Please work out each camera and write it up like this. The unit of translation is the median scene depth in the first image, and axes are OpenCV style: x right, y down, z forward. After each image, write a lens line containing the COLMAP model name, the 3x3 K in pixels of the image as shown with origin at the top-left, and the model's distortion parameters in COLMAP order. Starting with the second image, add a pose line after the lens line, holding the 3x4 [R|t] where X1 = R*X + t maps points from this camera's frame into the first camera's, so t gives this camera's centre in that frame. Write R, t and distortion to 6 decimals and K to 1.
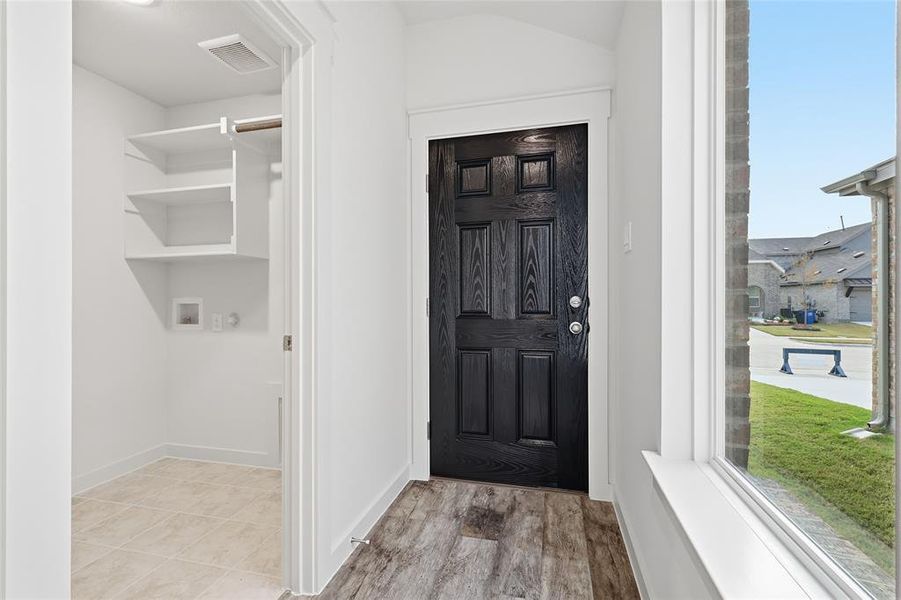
lens RADIAL K [[405.6, 0, 447.8], [0, 405.6, 299.5], [0, 0, 1]] dist [0.009639, -0.000471]
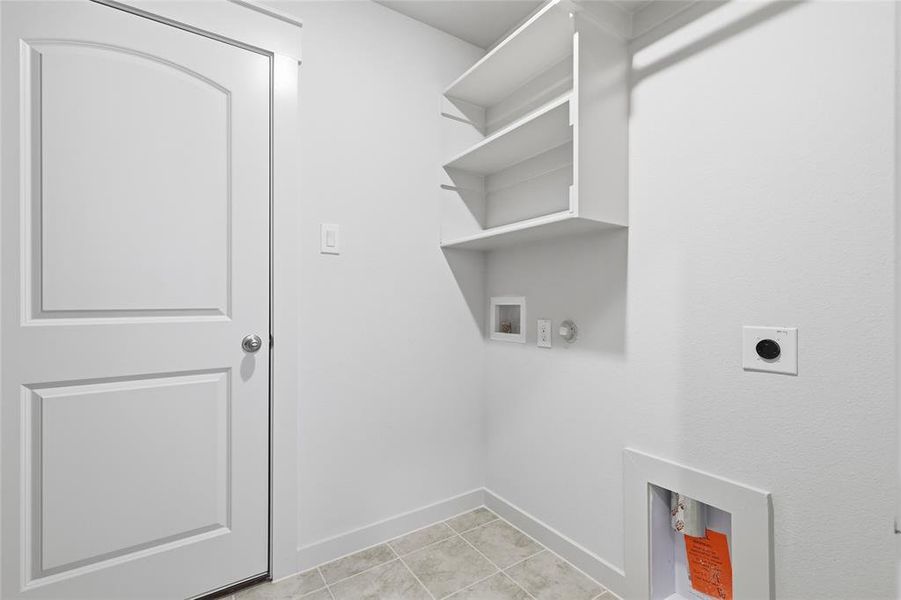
lens RADIAL K [[405.6, 0, 447.8], [0, 405.6, 299.5], [0, 0, 1]] dist [0.009639, -0.000471]
pose [[0.742220, 0.004386, -0.670142, -0.246206], [-0.003097, 0.999990, 0.003115, -0.000854], [0.670149, -0.000236, 0.742226, 0.412832]]
